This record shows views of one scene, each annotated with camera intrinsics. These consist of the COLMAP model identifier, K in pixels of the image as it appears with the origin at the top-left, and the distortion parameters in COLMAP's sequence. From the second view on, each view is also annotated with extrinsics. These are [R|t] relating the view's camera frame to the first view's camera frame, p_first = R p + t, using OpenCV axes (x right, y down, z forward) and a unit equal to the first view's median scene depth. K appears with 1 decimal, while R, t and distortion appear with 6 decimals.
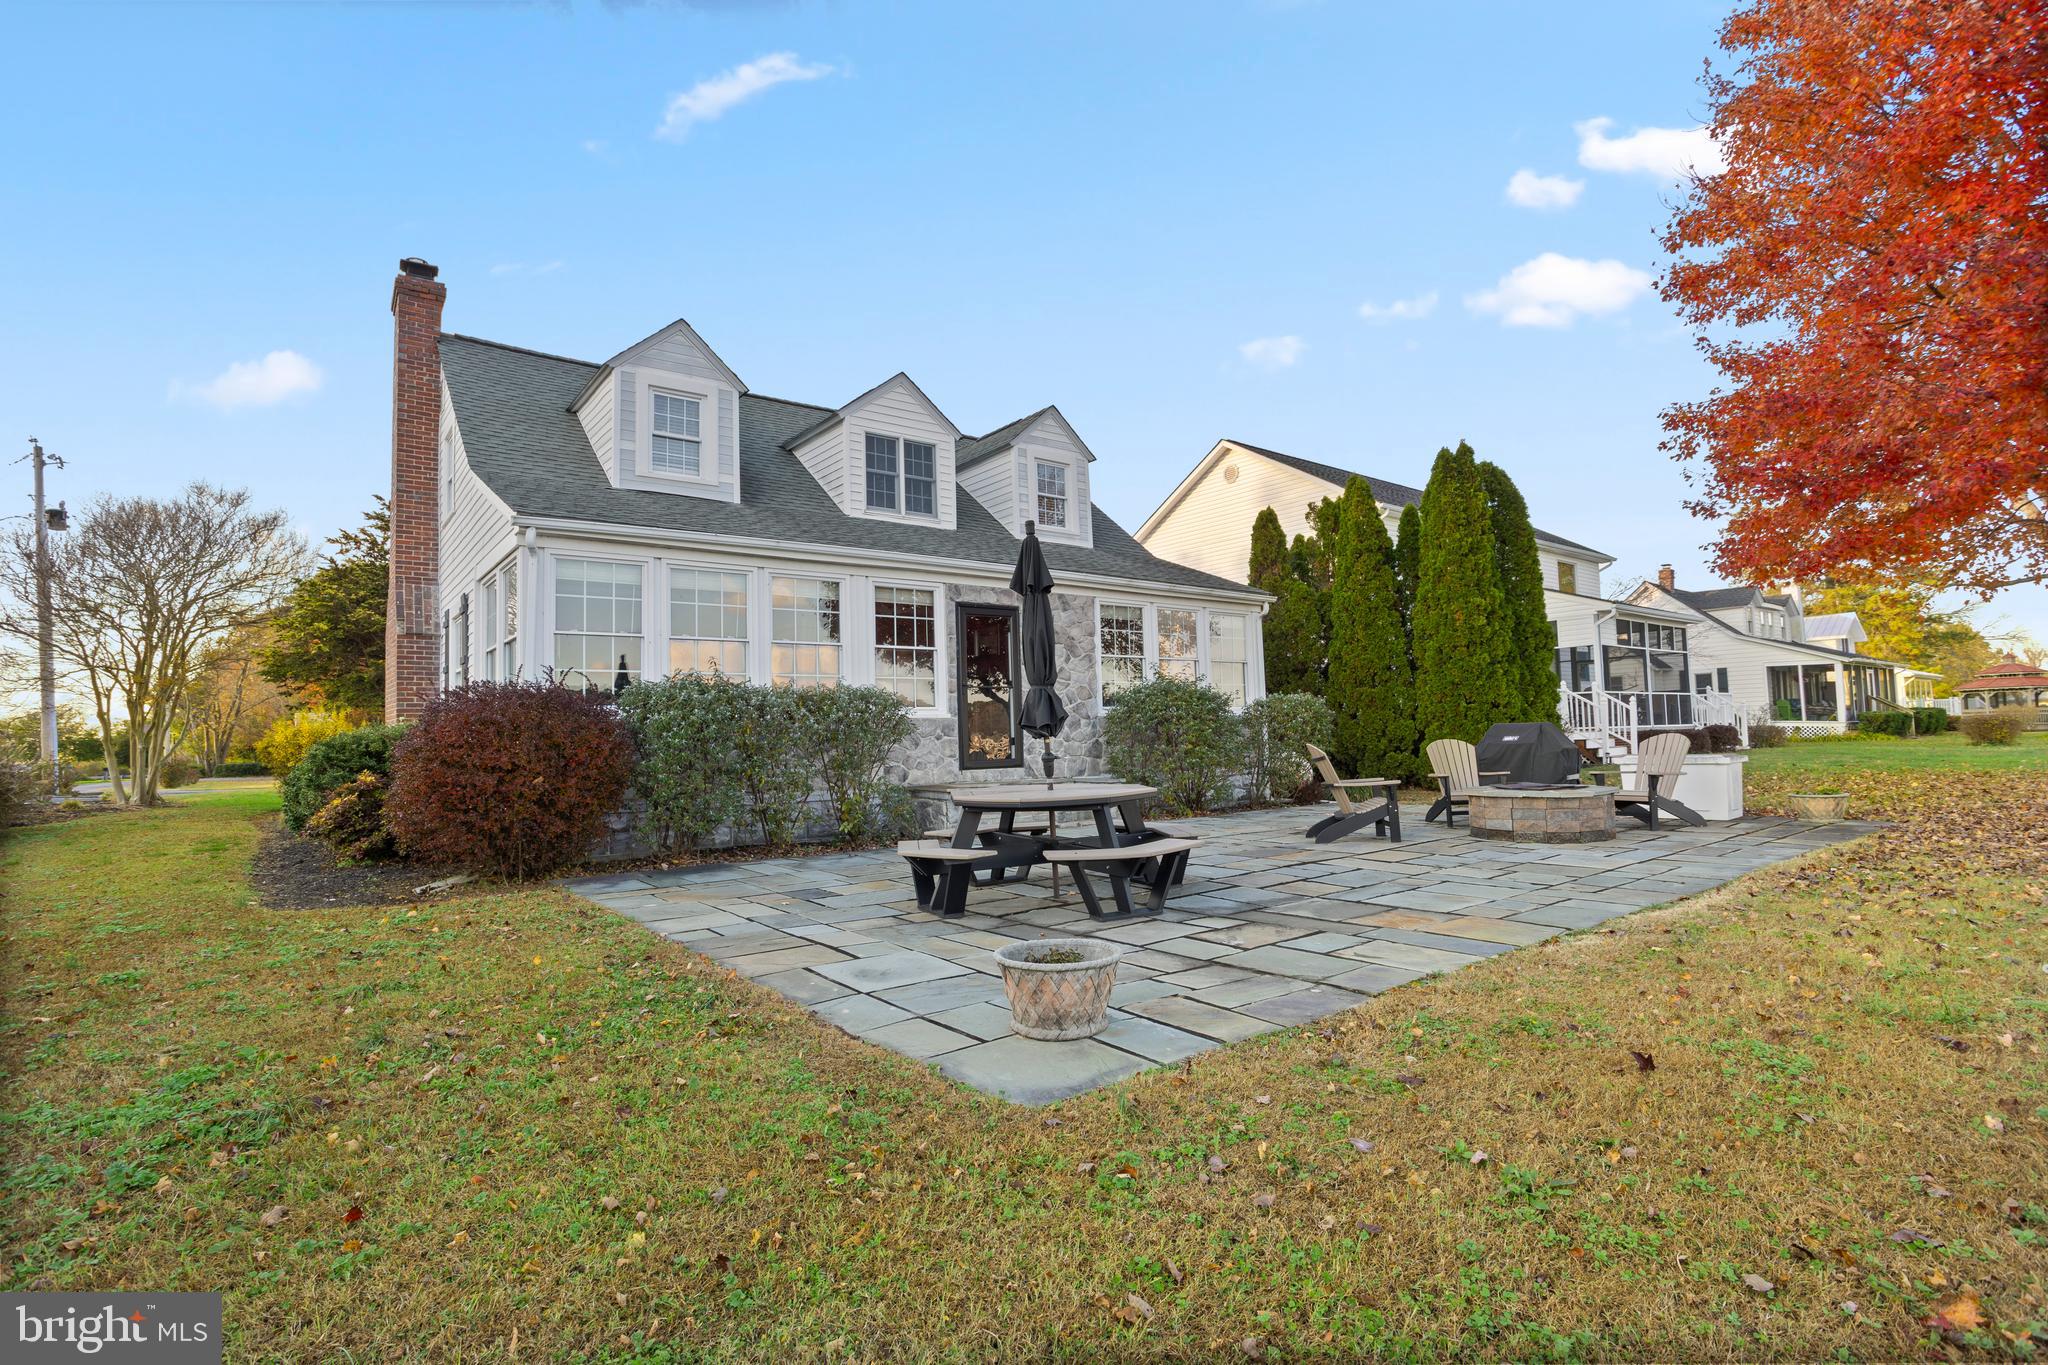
lens RADIAL K [[1003.6, 0, 1023.7], [0, 1003.6, 687.1], [0, 0, 1]] dist [-0.033551, 0.001017]
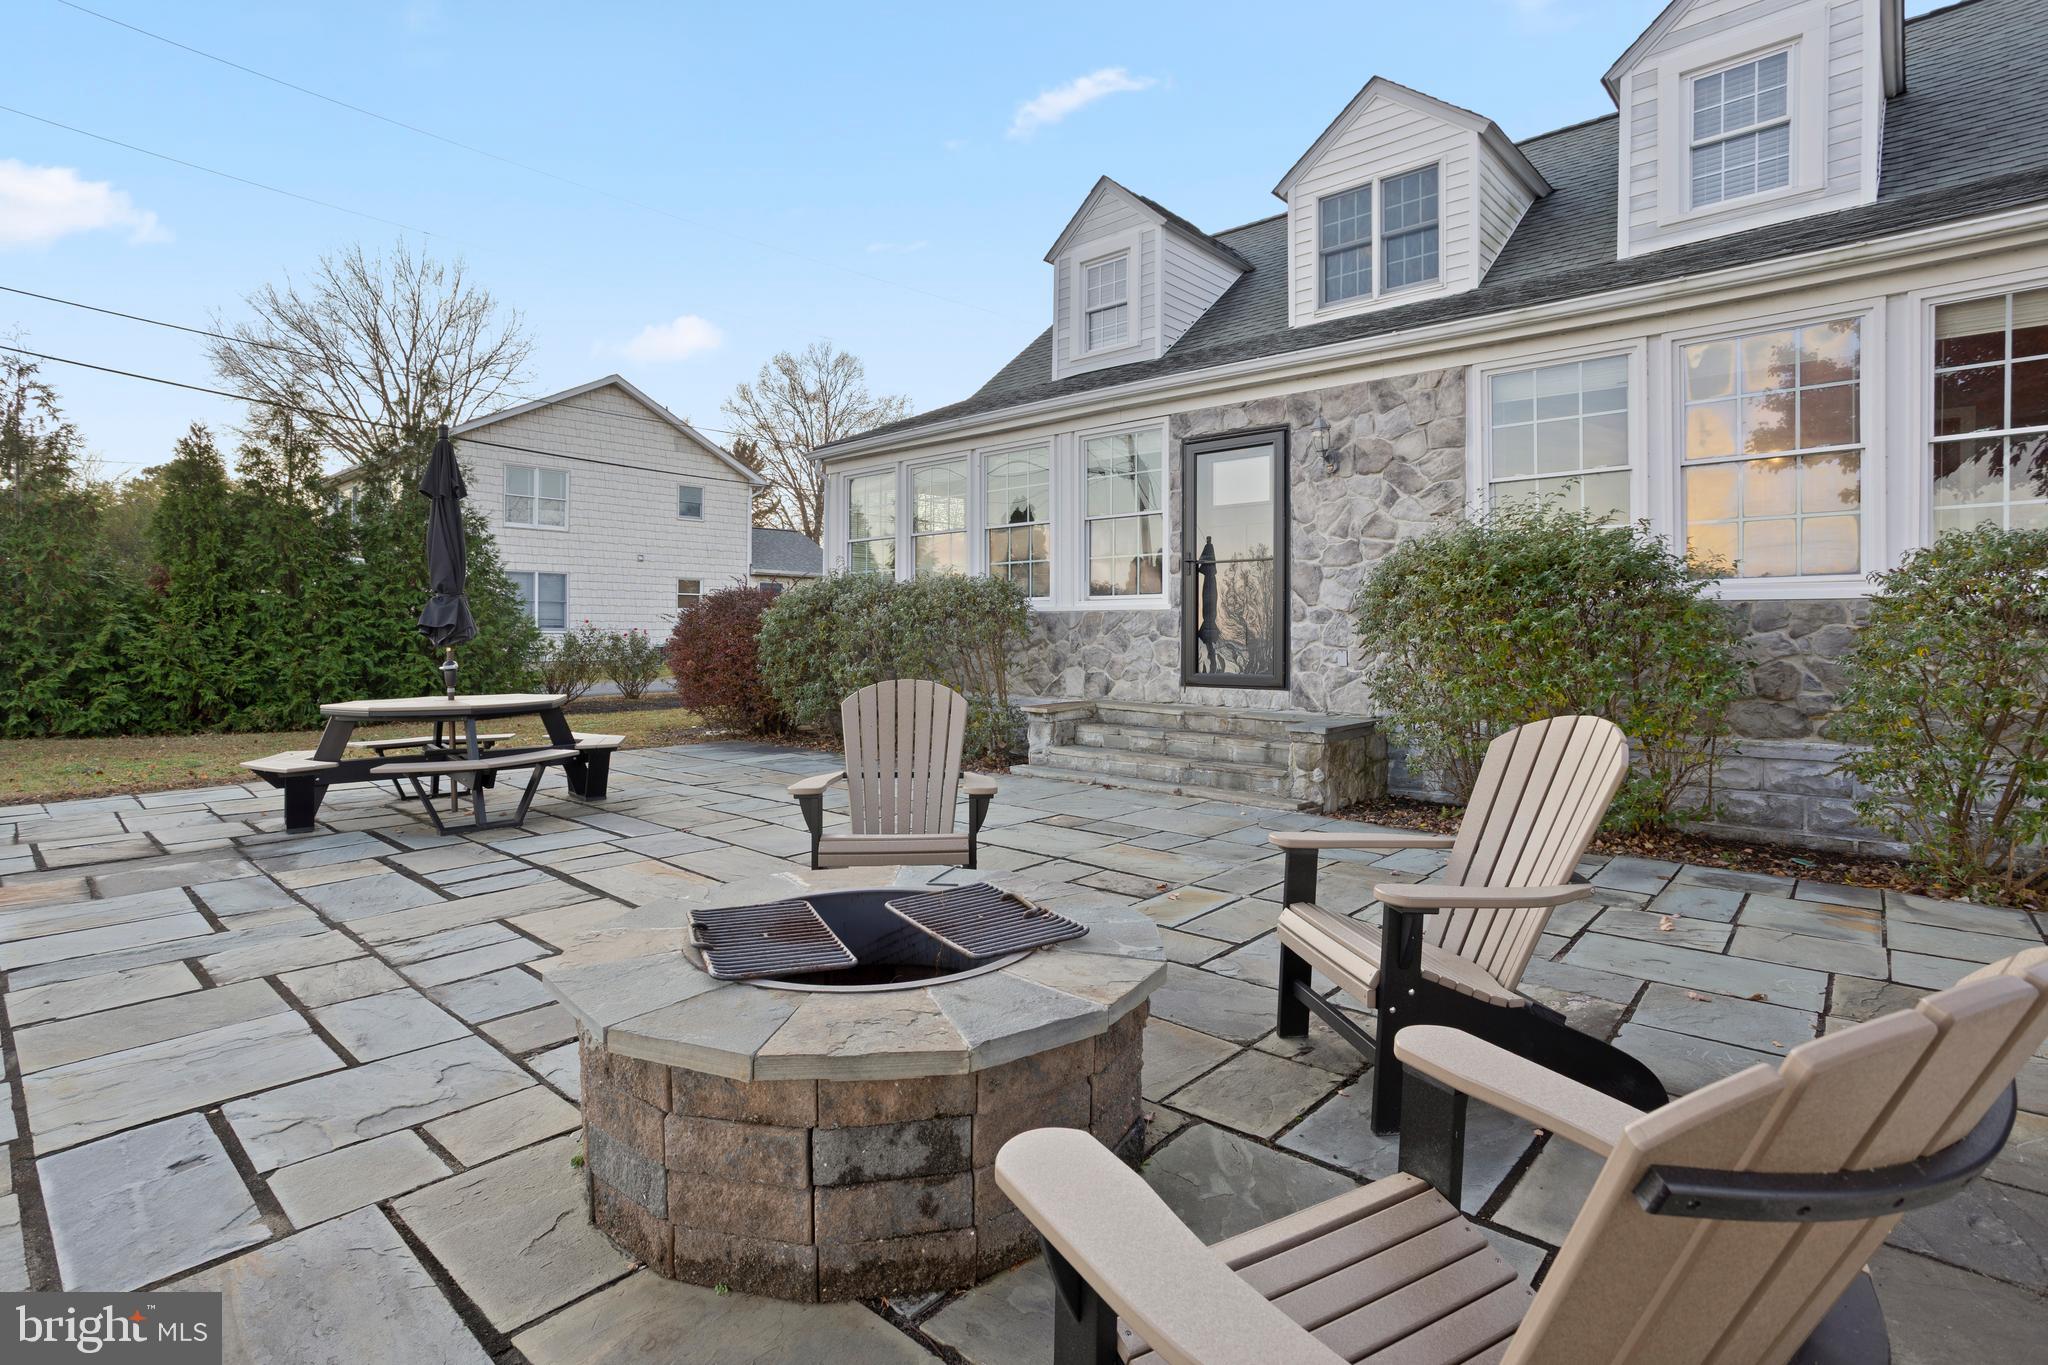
lens RADIAL K [[1003.6, 0, 1020.4], [0, 1003.6, 670.1], [0, 0, 1]] dist [-0.033551, 0.001017]
pose [[0.179422, 0.064160, -0.981678, 0.590306], [0.048898, 0.996056, 0.074037, 0.015478], [0.982556, -0.061286, 0.175577, 0.766929]]
